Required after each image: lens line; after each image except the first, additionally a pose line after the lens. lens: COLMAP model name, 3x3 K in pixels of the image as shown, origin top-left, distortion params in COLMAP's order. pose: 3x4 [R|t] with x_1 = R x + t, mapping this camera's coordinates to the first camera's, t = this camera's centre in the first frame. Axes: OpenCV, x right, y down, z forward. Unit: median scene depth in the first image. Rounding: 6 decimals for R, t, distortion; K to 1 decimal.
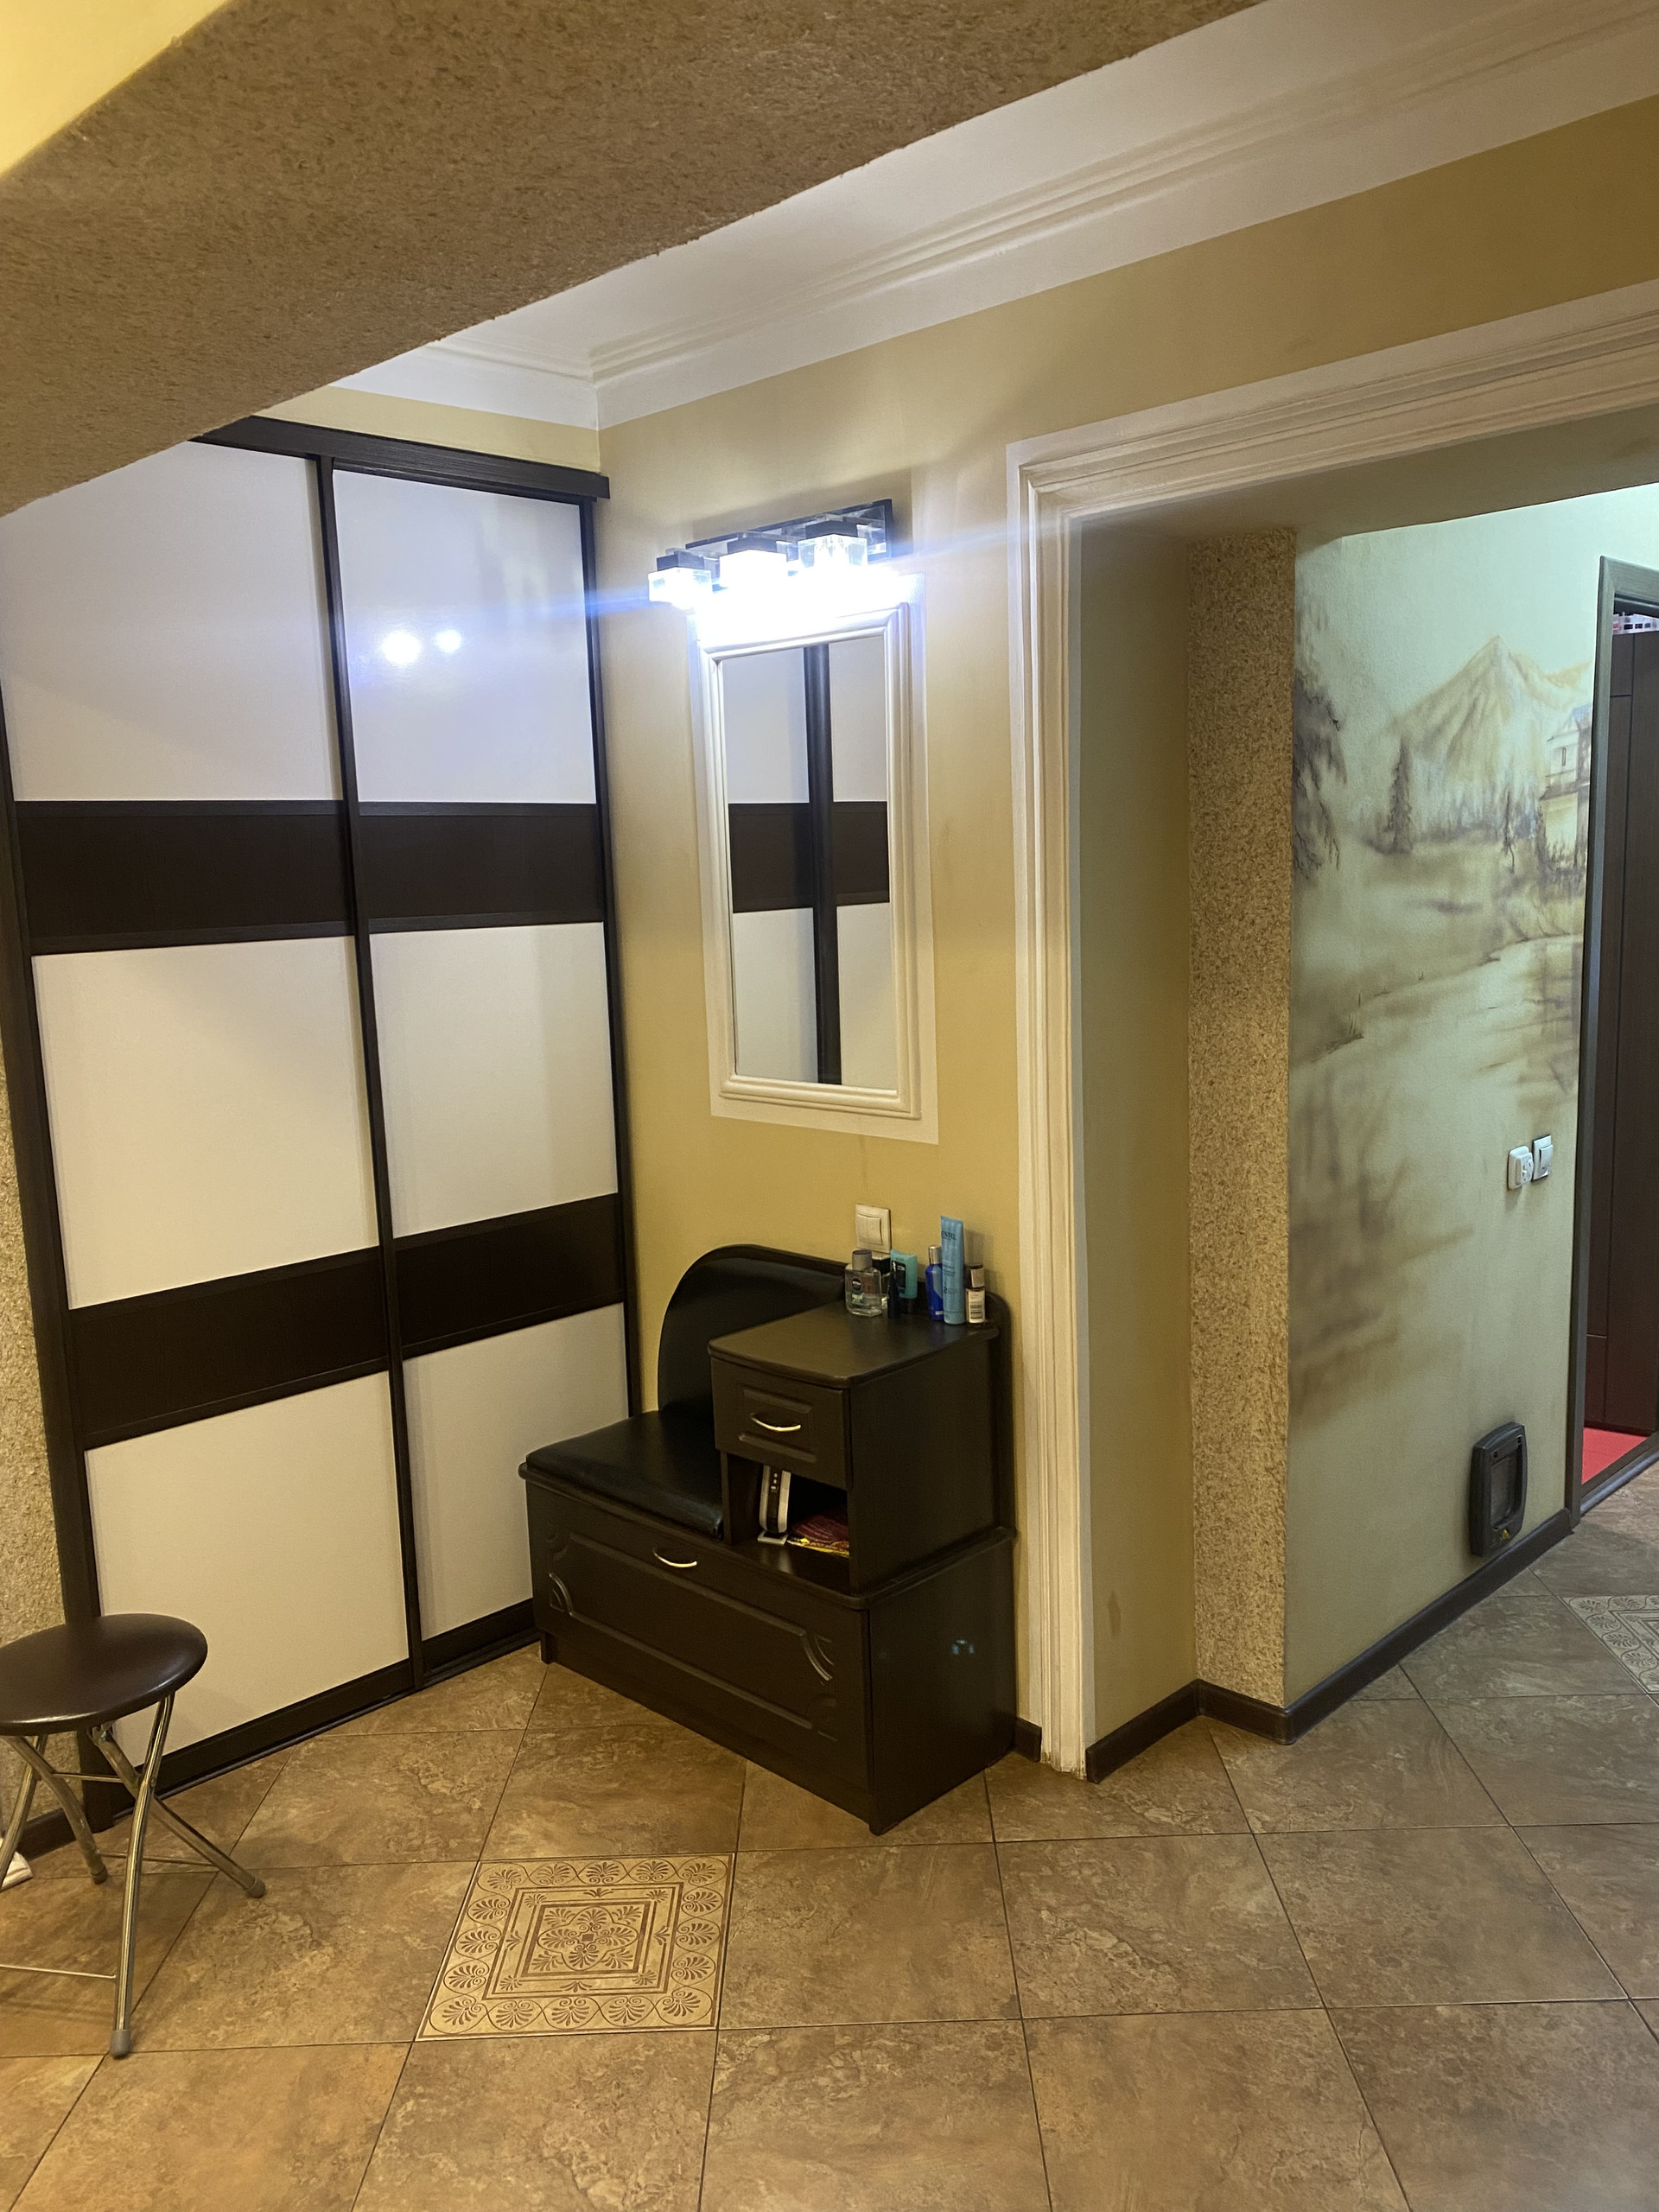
lens RADIAL K [[1695.6, 0, 840.0], [0, 1695.6, 1107.6], [0, 0, 1]] dist [0.033275, -0.037840]
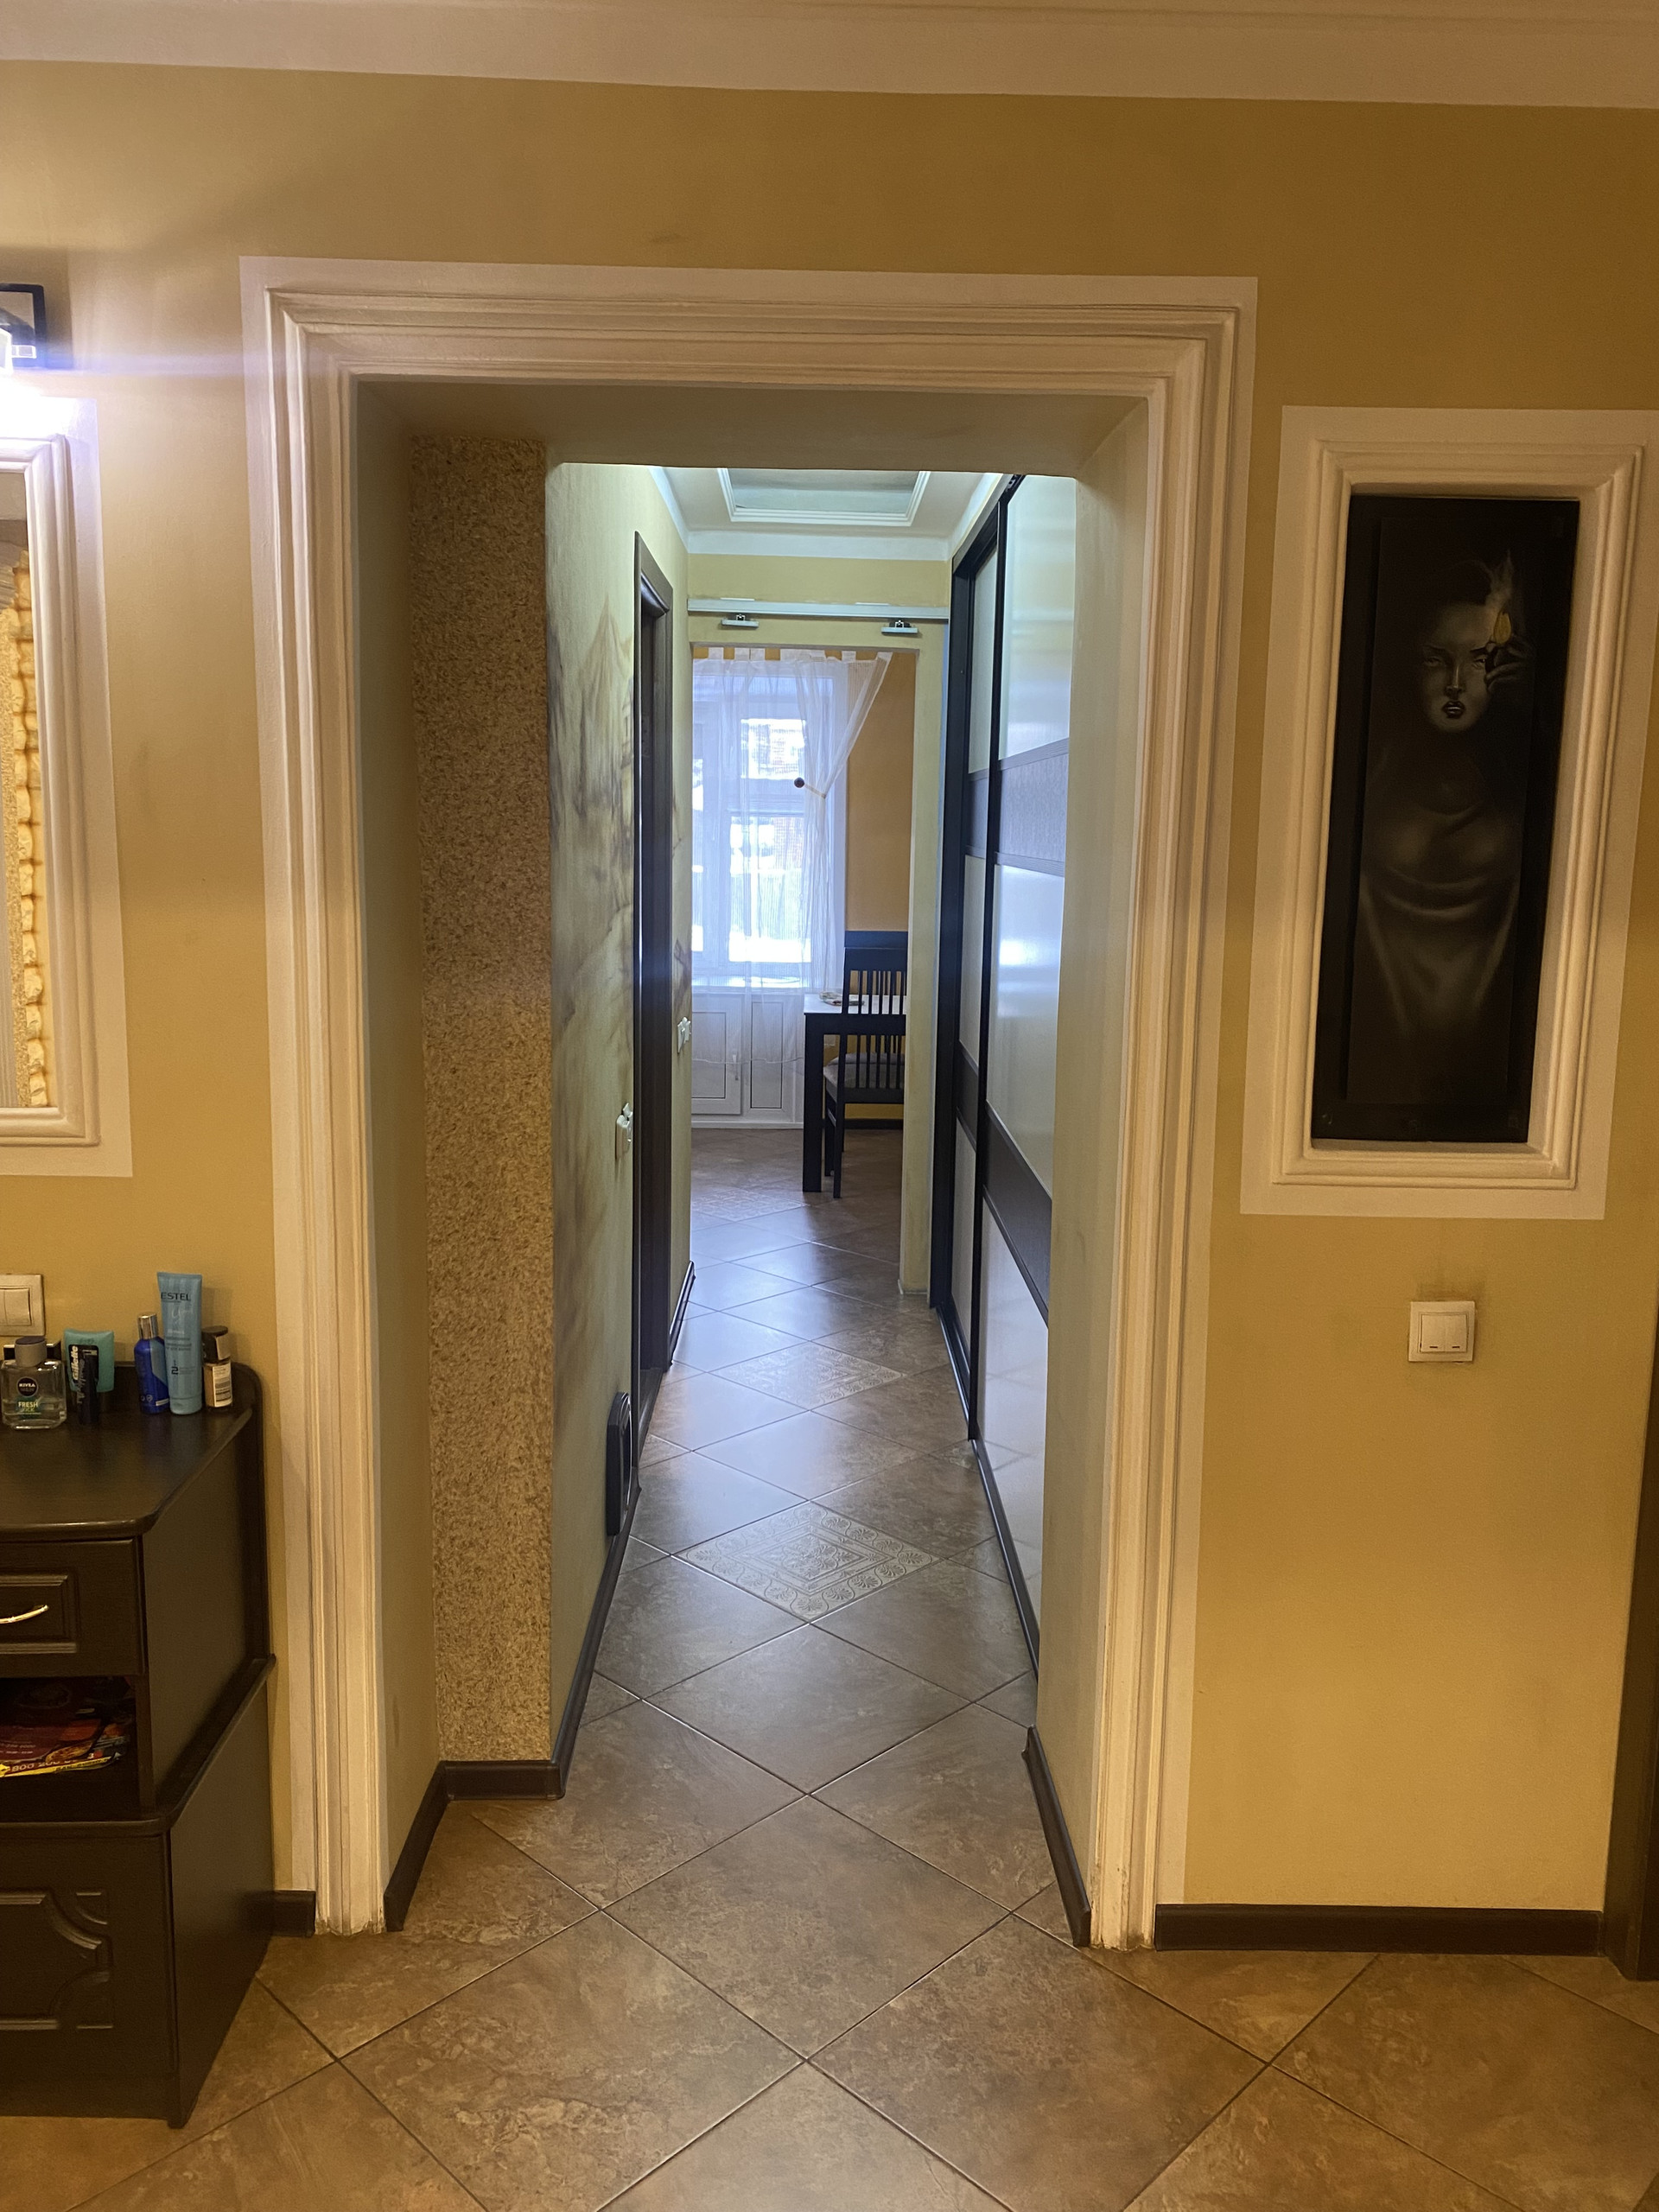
lens RADIAL K [[1695.6, 0, 851.7], [0, 1695.6, 1069.7], [0, 0, 1]] dist [0.033275, -0.037840]
pose [[0.694673, -0.064319, 0.716445, -0.264178], [0.067297, 0.997437, 0.024294, -0.023079], [-0.716171, 0.031338, 0.697221, 0.260019]]
